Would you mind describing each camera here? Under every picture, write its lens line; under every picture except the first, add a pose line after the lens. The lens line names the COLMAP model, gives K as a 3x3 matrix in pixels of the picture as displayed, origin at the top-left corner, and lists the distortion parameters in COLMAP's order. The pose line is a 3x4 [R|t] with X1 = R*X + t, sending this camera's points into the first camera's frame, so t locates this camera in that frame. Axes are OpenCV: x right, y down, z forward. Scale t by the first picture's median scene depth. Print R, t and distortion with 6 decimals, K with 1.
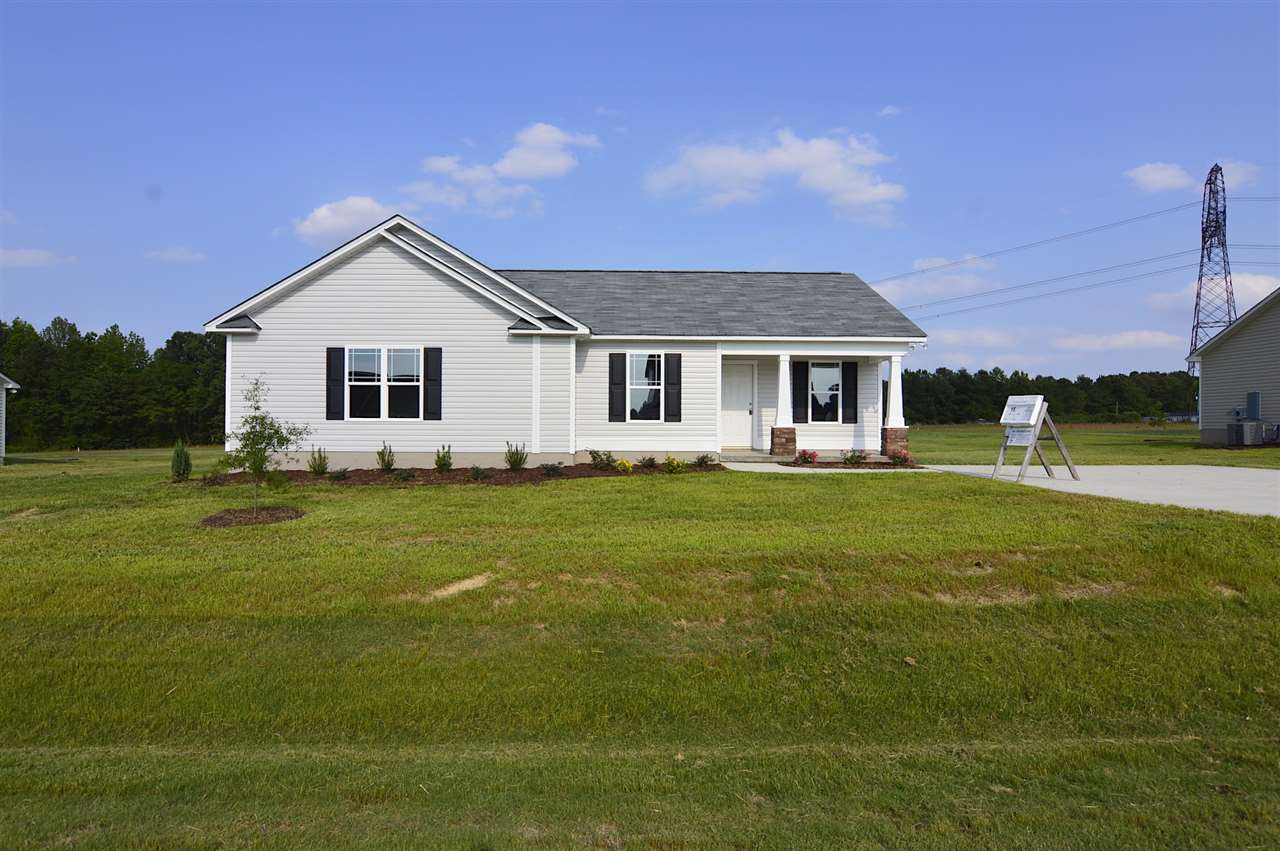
lens RADIAL K [[695.8, 0, 641.0], [0, 695.8, 426.0], [0, 0, 1]] dist [-0.029480, 0.004053]
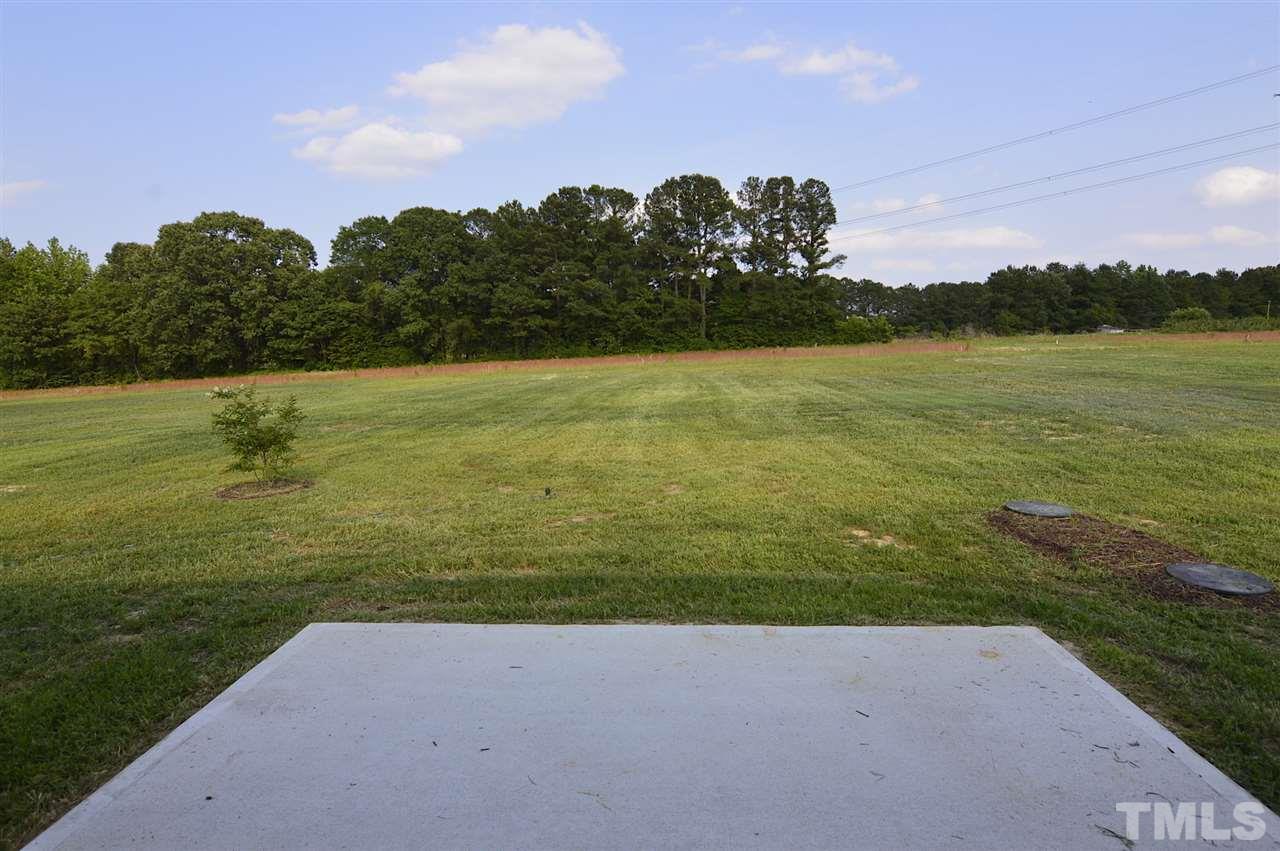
lens RADIAL K [[695.8, 0, 636.3], [0, 695.8, 419.8], [0, 0, 1]] dist [-0.029480, 0.004053]
pose [[0.996866, -0.014774, -0.077722, 0.003469], [0.023436, 0.993461, 0.111745, -0.002448], [0.075562, -0.113216, 0.990693, 0.145243]]
